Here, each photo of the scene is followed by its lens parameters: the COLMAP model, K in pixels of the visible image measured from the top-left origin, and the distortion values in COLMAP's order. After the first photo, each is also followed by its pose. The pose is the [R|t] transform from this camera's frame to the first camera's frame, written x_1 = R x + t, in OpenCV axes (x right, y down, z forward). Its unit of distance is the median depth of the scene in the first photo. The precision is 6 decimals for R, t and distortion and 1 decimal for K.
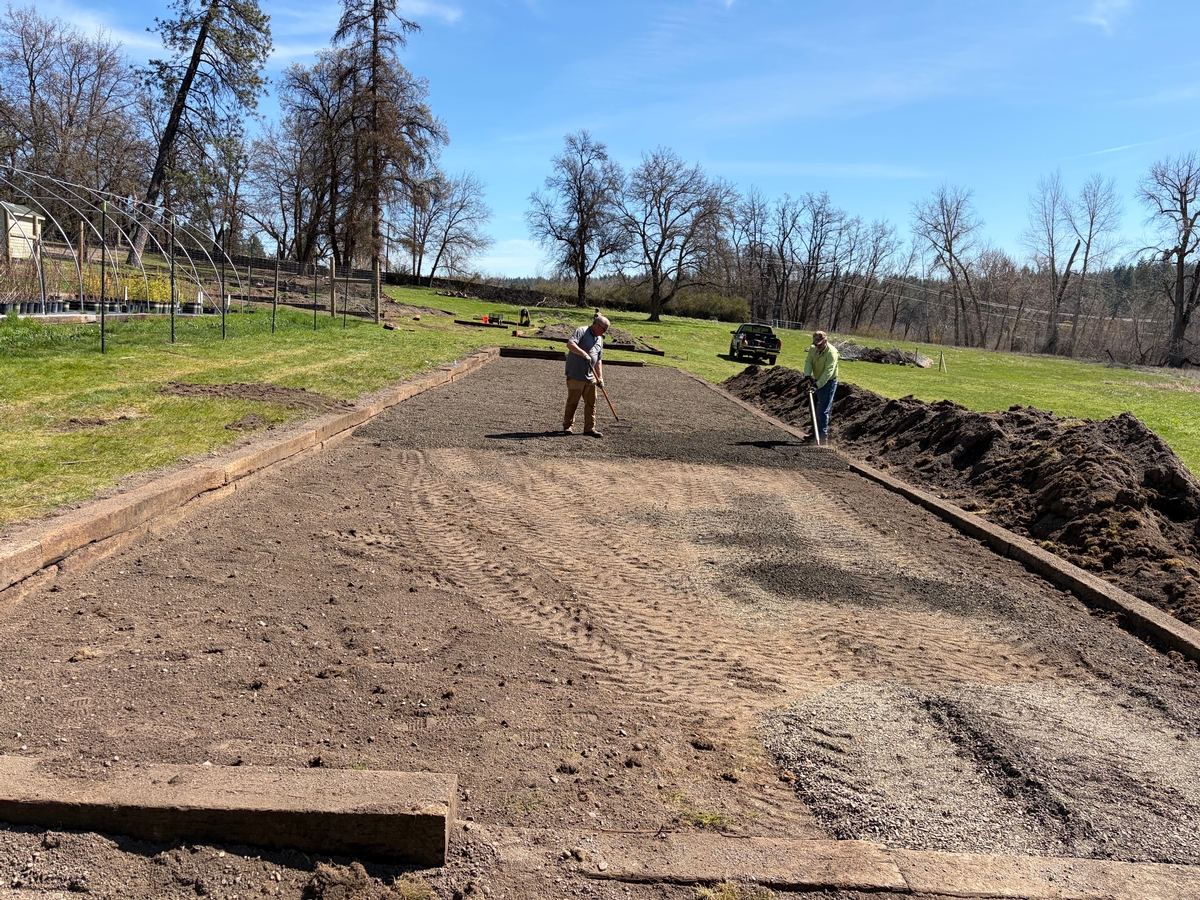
lens RADIAL K [[897.2, 0, 599.2], [0, 897.2, 459.5], [0, 0, 1]] dist [0.035064, -0.034814]
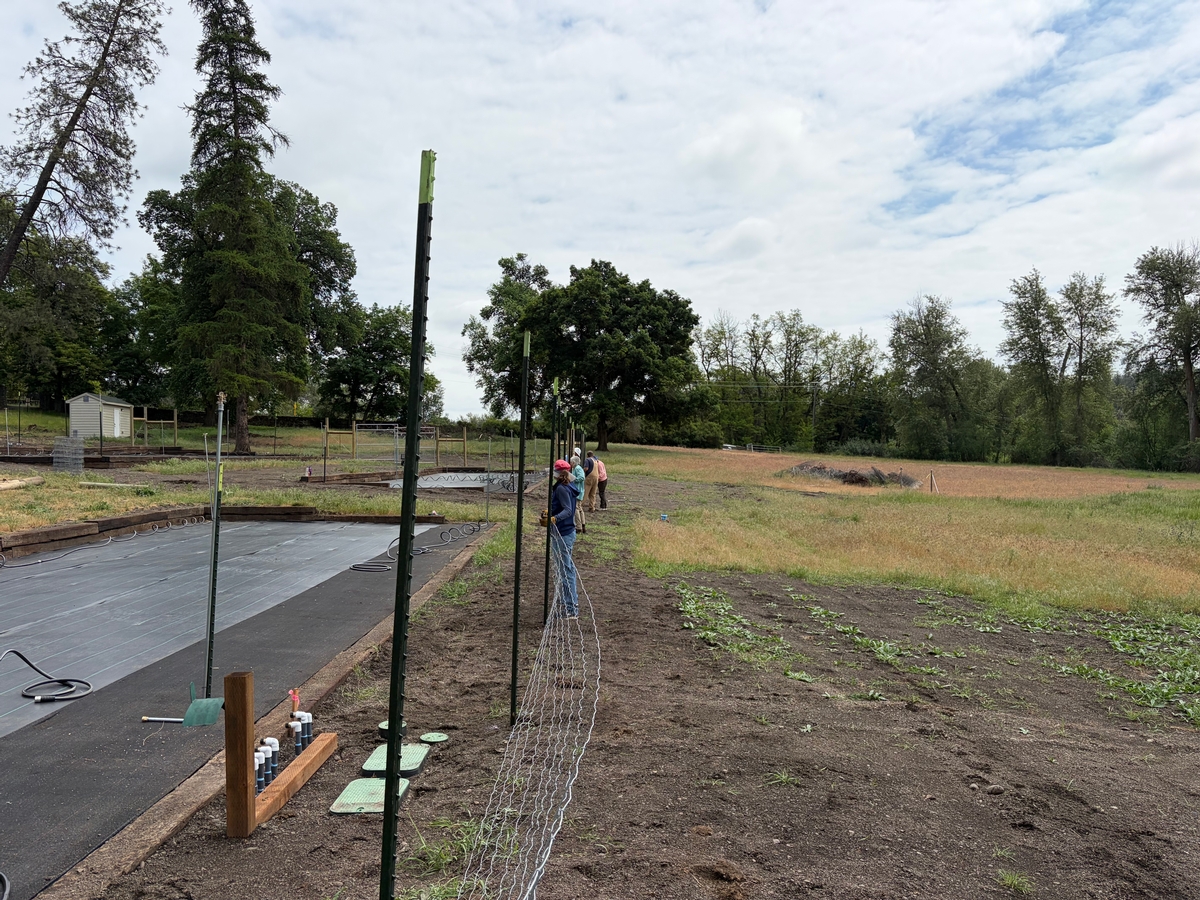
lens RADIAL K [[897.2, 0, 604.4], [0, 897.2, 452.7], [0, 0, 1]] dist [0.035064, -0.034814]
pose [[0.998446, -0.055404, 0.006084, 0.050008], [0.055672, 0.986064, -0.156777, -0.017670], [0.002687, 0.156872, 0.987615, 0.126801]]
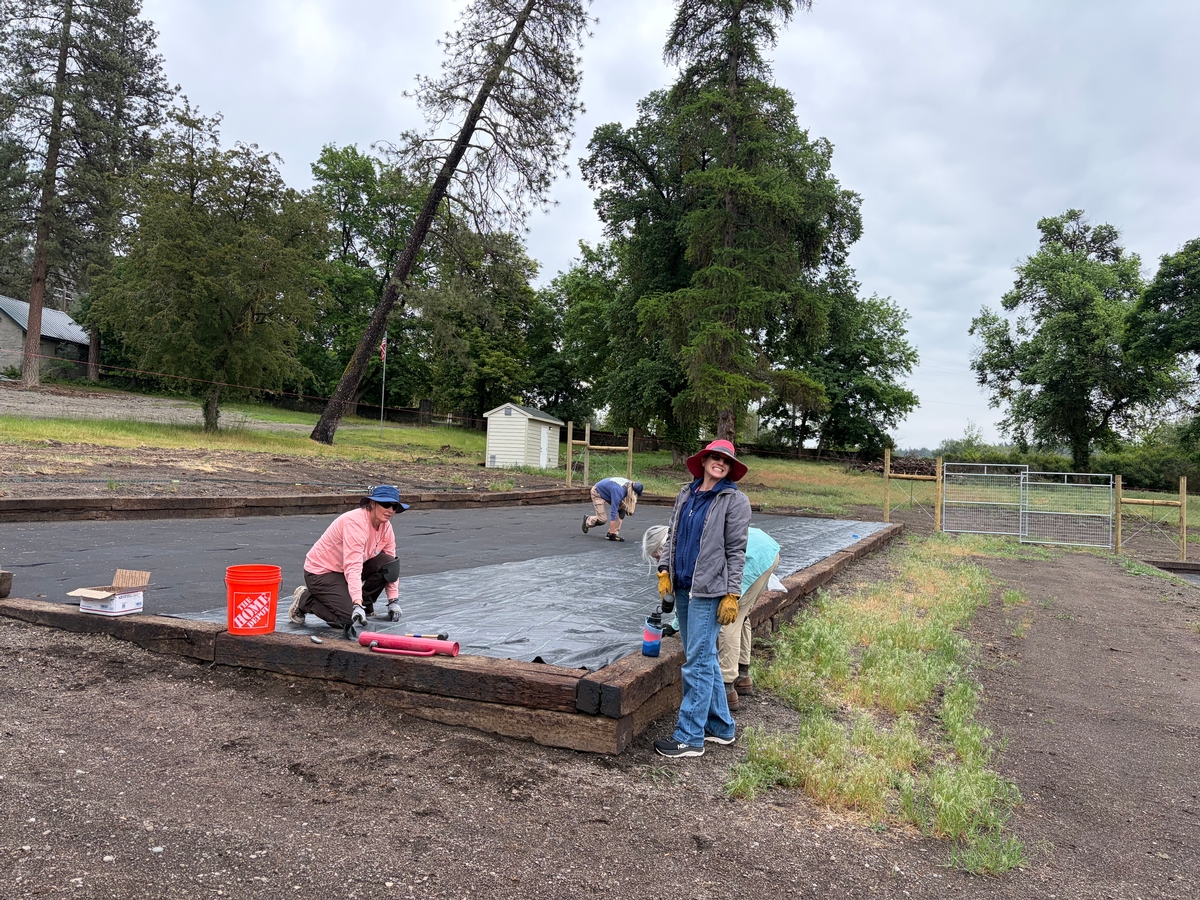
lens RADIAL K [[897.2, 0, 597.5], [0, 897.2, 457.0], [0, 0, 1]] dist [0.035064, -0.034814]
pose [[0.916674, -0.021902, -0.399034, -0.074237], [-0.055543, 0.981824, -0.181485, -0.067941], [0.395756, 0.188526, 0.898796, 0.341998]]
